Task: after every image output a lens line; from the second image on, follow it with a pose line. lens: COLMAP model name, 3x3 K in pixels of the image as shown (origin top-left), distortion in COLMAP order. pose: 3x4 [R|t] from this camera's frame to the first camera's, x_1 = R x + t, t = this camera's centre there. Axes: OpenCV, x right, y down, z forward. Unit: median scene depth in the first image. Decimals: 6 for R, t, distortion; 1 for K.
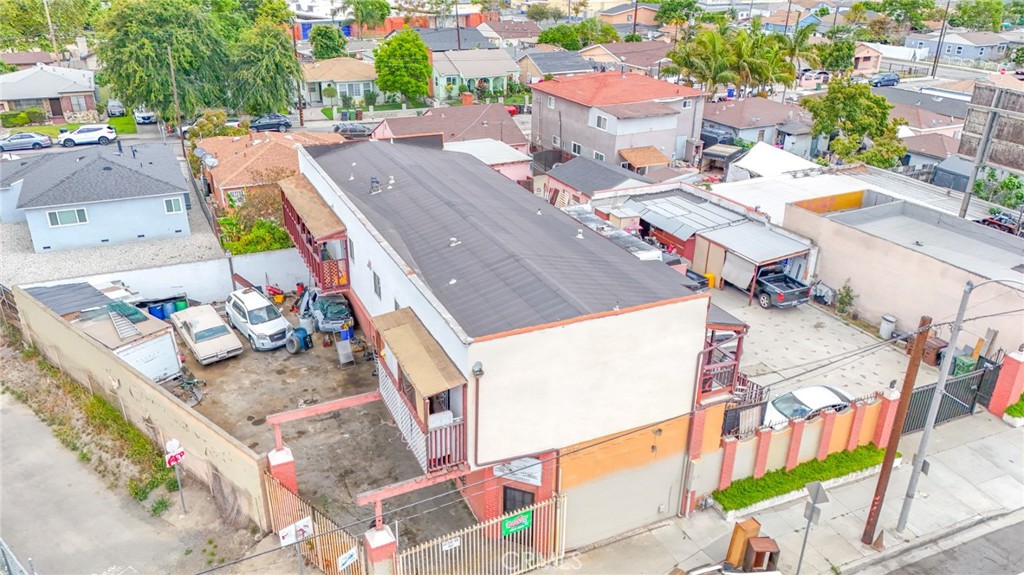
lens RADIAL K [[748.0, 0, 512.0], [0, 748.0, 287.5], [0, 0, 1]] dist [0.073075, -0.059358]
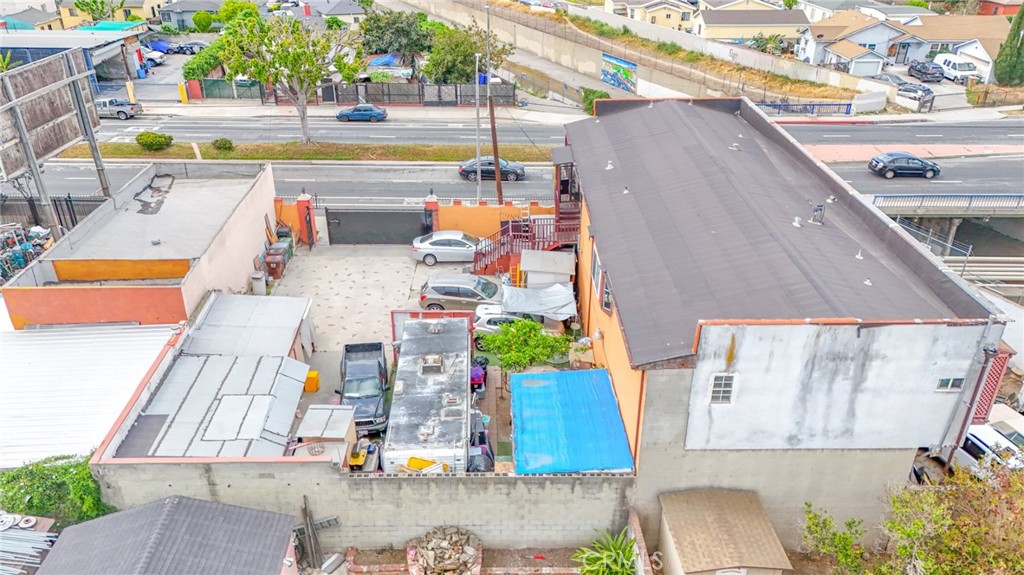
lens RADIAL K [[746.5, 0, 512.0], [0, 746.5, 287.5], [0, 0, 1]] dist [0.094594, -0.110212]
pose [[-0.915182, -0.200556, 0.349600, -0.127508], [0.155603, 0.624334, 0.765503, -0.516050], [-0.371793, 0.754973, -0.540172, 1.109578]]
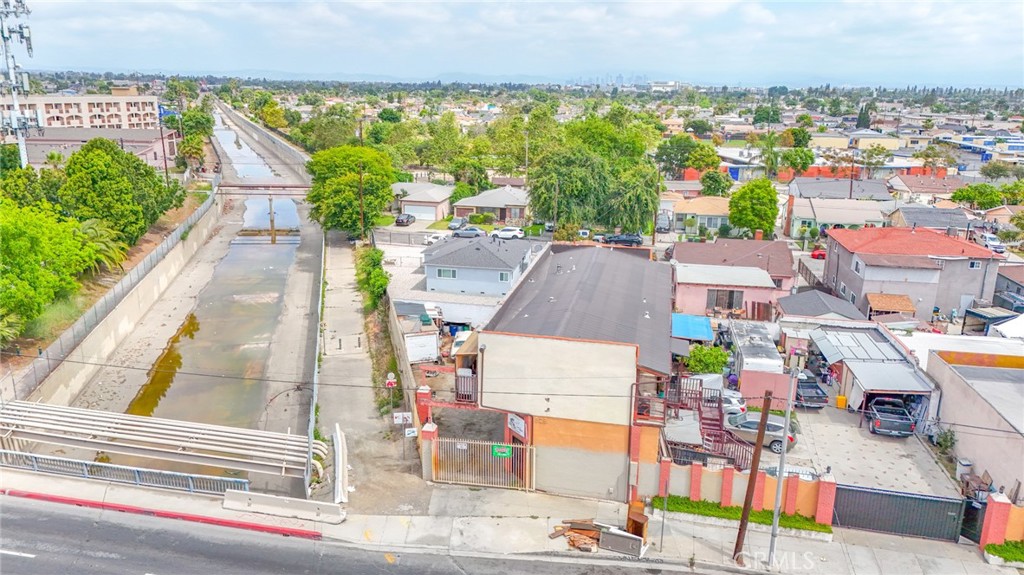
lens RADIAL K [[746.5, 0, 512.0], [0, 746.5, 287.5], [0, 0, 1]] dist [0.094594, -0.110212]
pose [[0.801873, 0.152945, -0.577587, 0.441884], [-0.250576, 0.963648, -0.092705, 0.048585], [0.542412, 0.219068, 0.811048, -0.210872]]
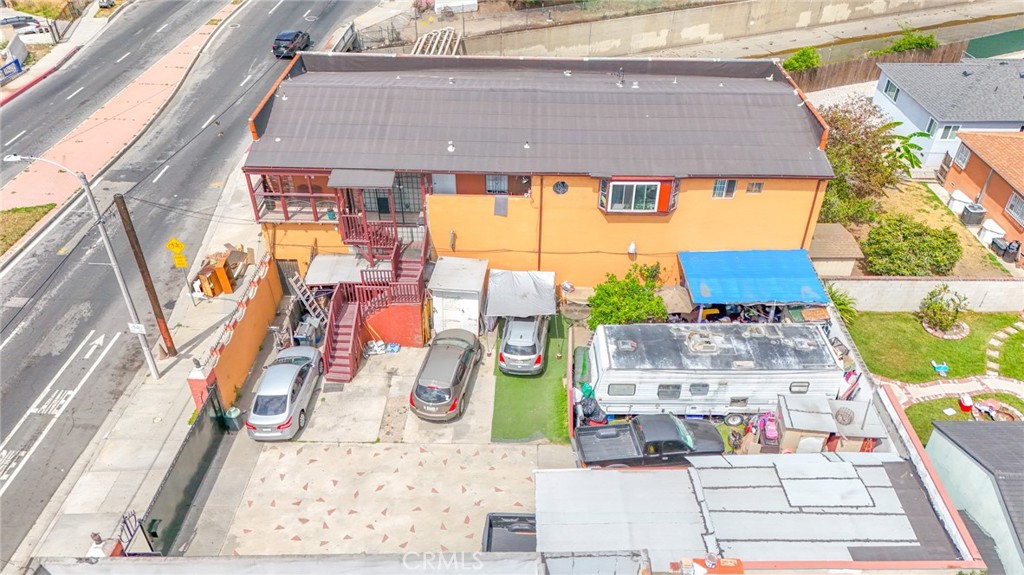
lens RADIAL K [[746.5, 0, 512.0], [0, 746.5, 287.5], [0, 0, 1]] dist [0.094594, -0.110212]
pose [[-0.446566, 0.513208, -0.732937, 0.564362], [-0.376860, 0.635065, 0.674292, -0.418429], [0.811514, 0.577330, -0.090190, 0.786745]]
